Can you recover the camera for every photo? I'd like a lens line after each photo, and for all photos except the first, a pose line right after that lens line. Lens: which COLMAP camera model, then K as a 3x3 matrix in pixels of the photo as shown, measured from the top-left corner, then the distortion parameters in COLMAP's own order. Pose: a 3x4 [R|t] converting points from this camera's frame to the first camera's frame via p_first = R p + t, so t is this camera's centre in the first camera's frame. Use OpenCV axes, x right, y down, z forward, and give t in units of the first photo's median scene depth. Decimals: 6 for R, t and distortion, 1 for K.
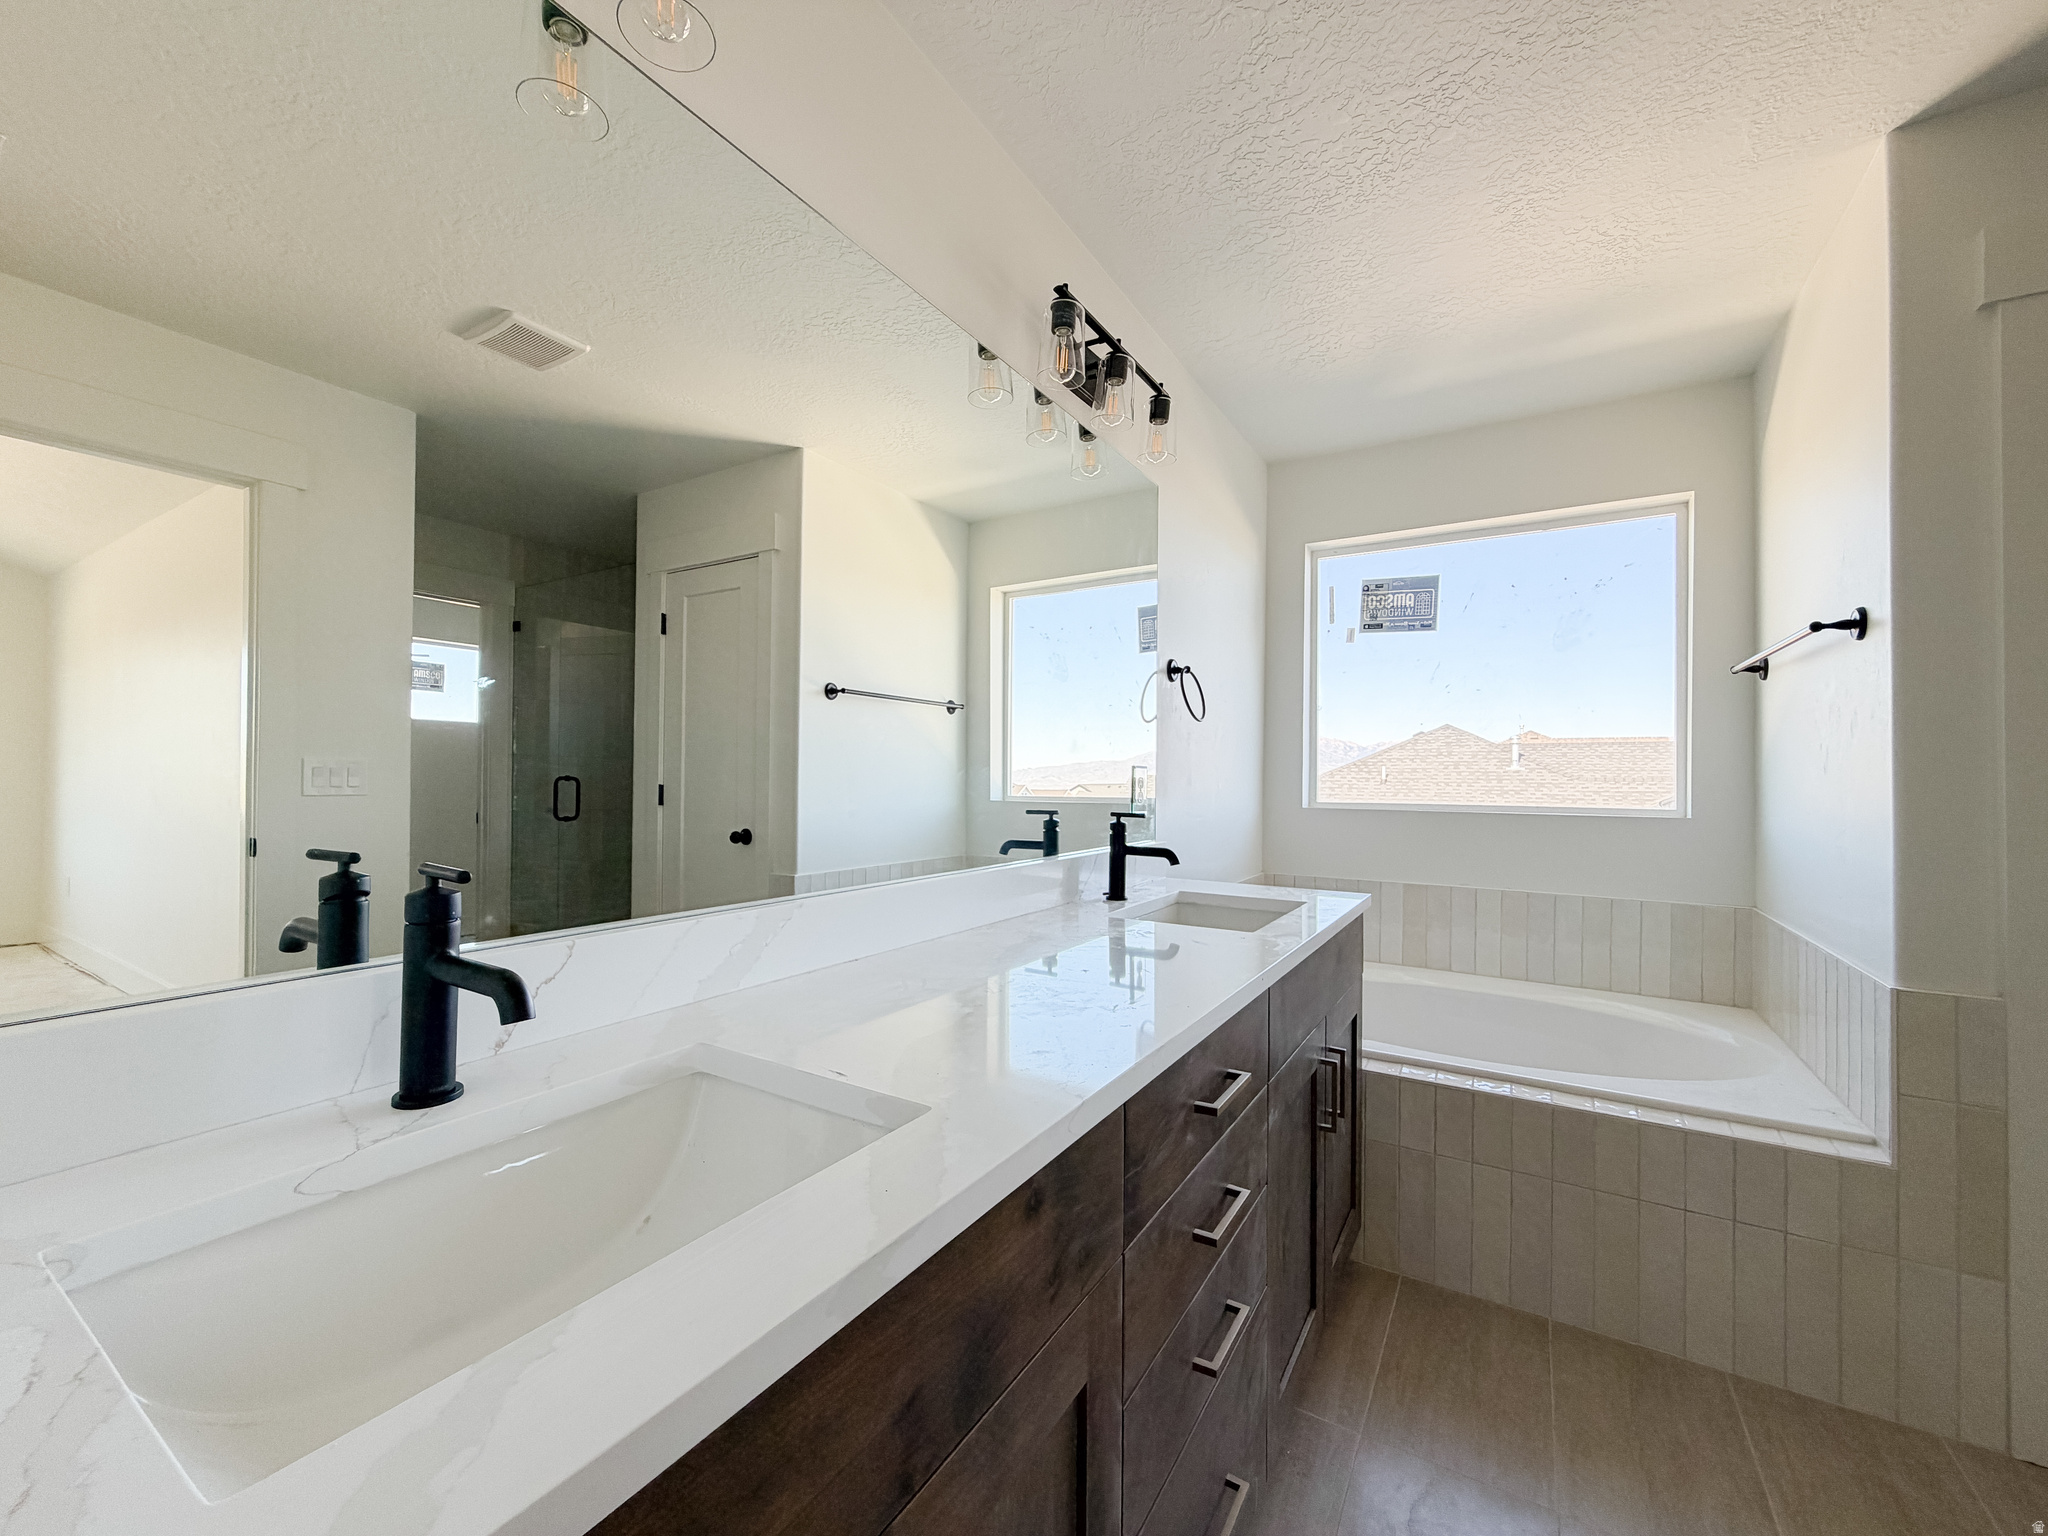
lens RADIAL K [[810.6, 0, 1026.2], [0, 810.6, 780.2], [0, 0, 1]] dist [0.000332, -0.000615]
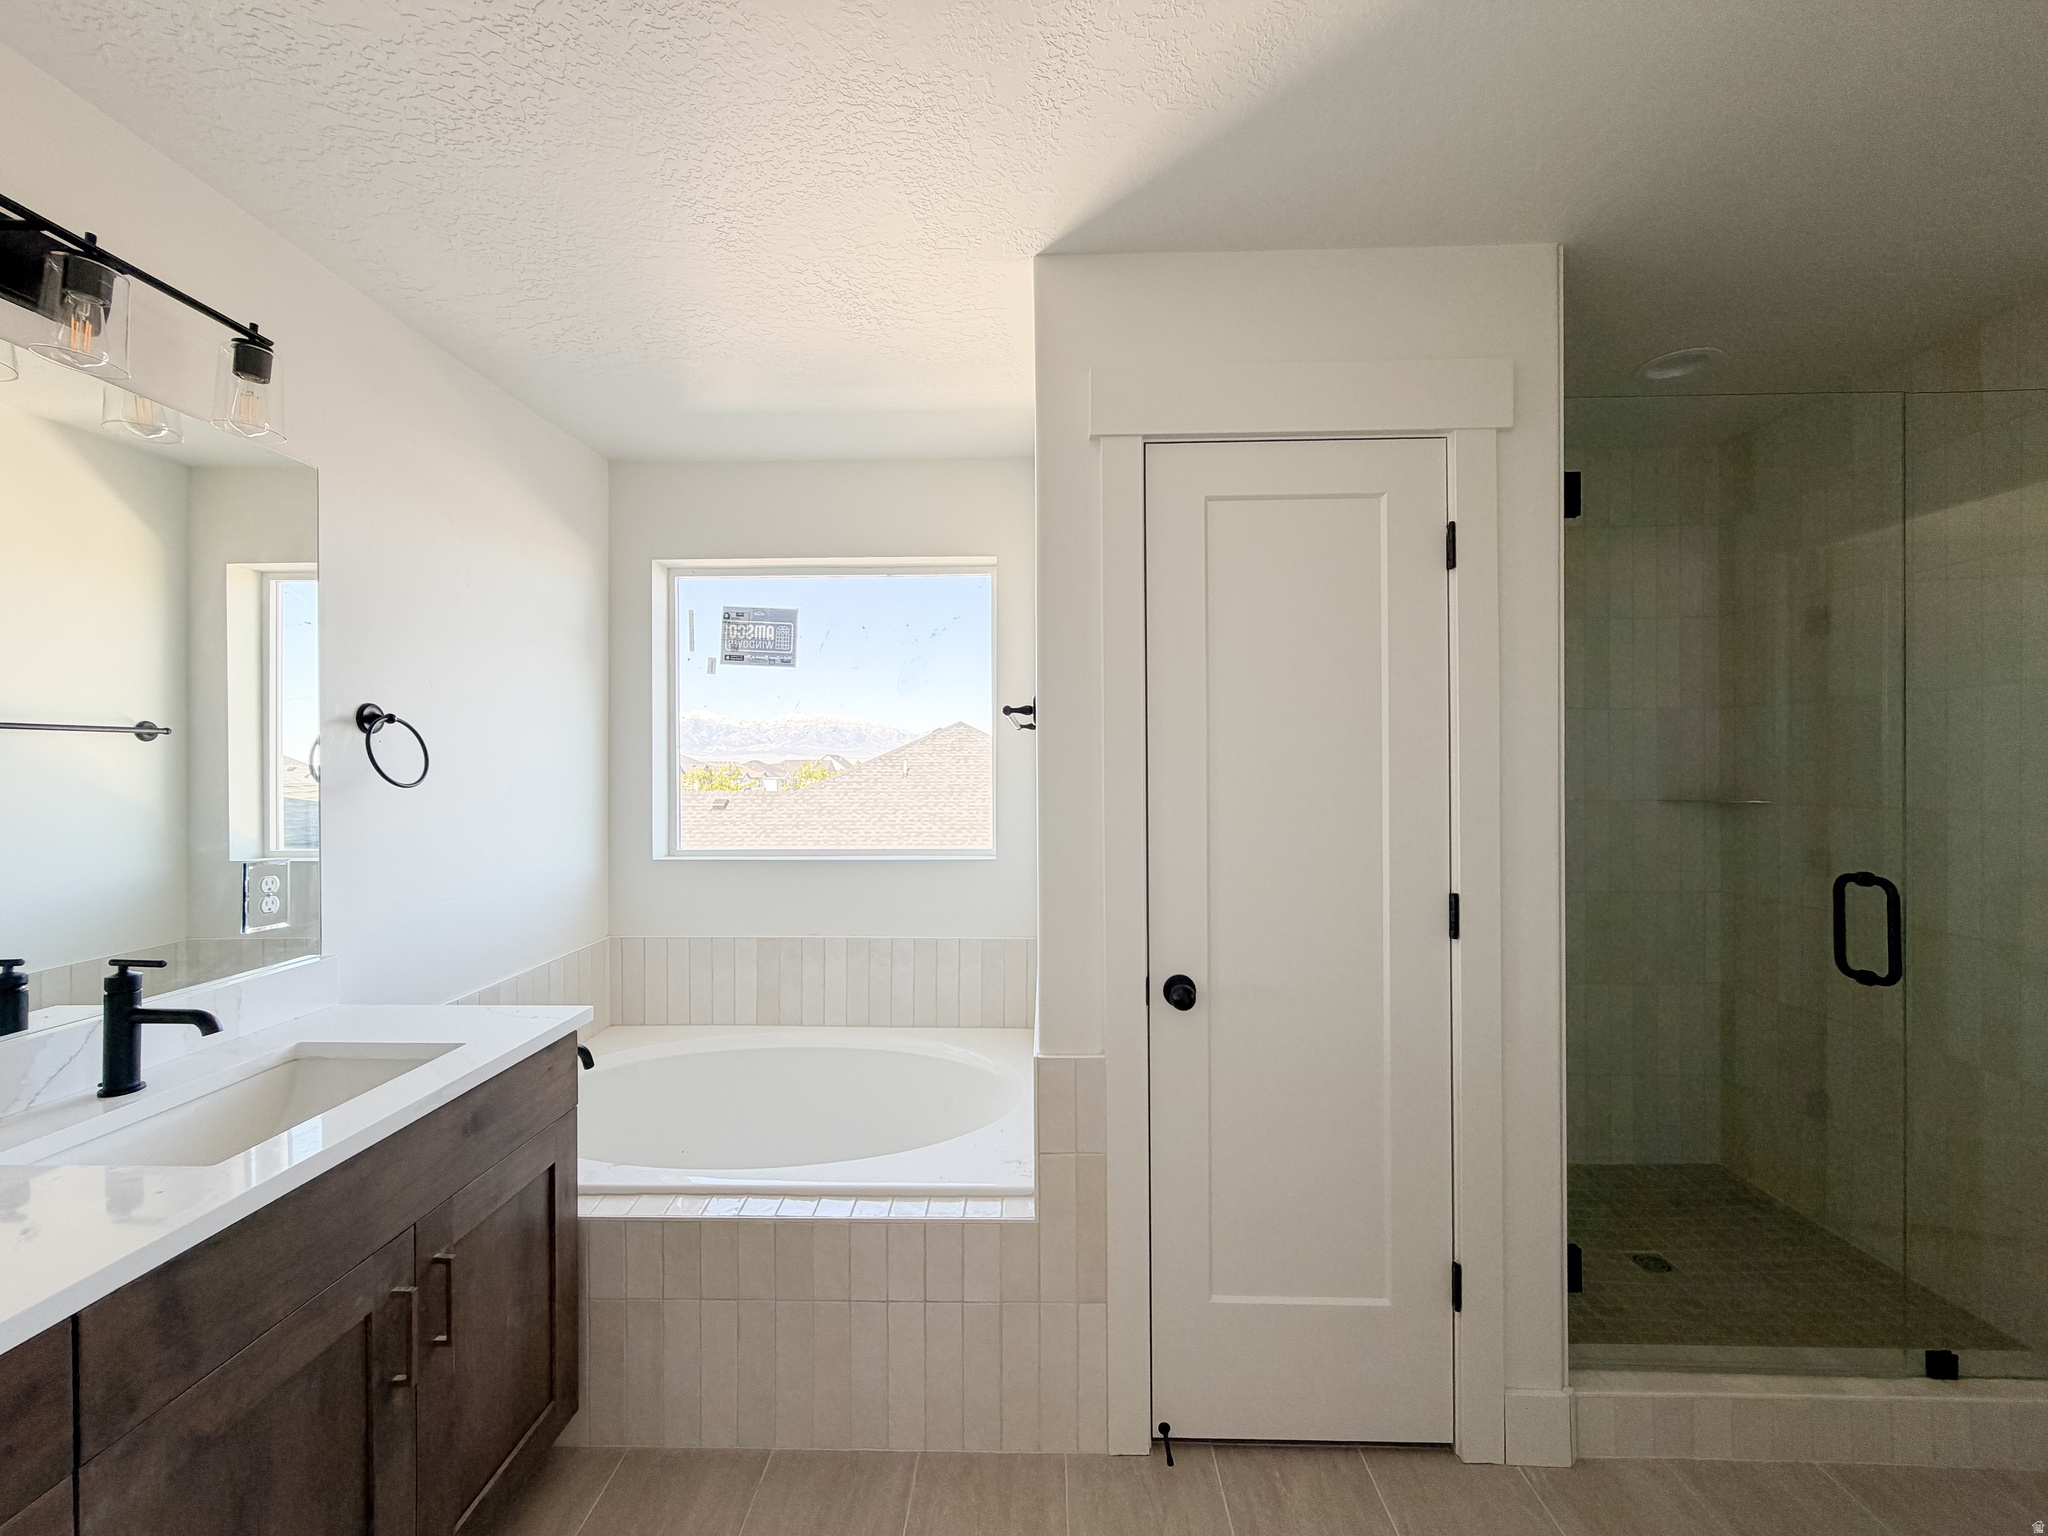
lens RADIAL K [[810.6, 0, 1016.1], [0, 810.6, 787.1], [0, 0, 1]] dist [0.000332, -0.000615]
pose [[0.863044, -0.024644, 0.504528, 0.243046], [0.013830, 0.999588, 0.025167, -0.063127], [-0.504940, -0.014742, 0.863028, 0.038624]]
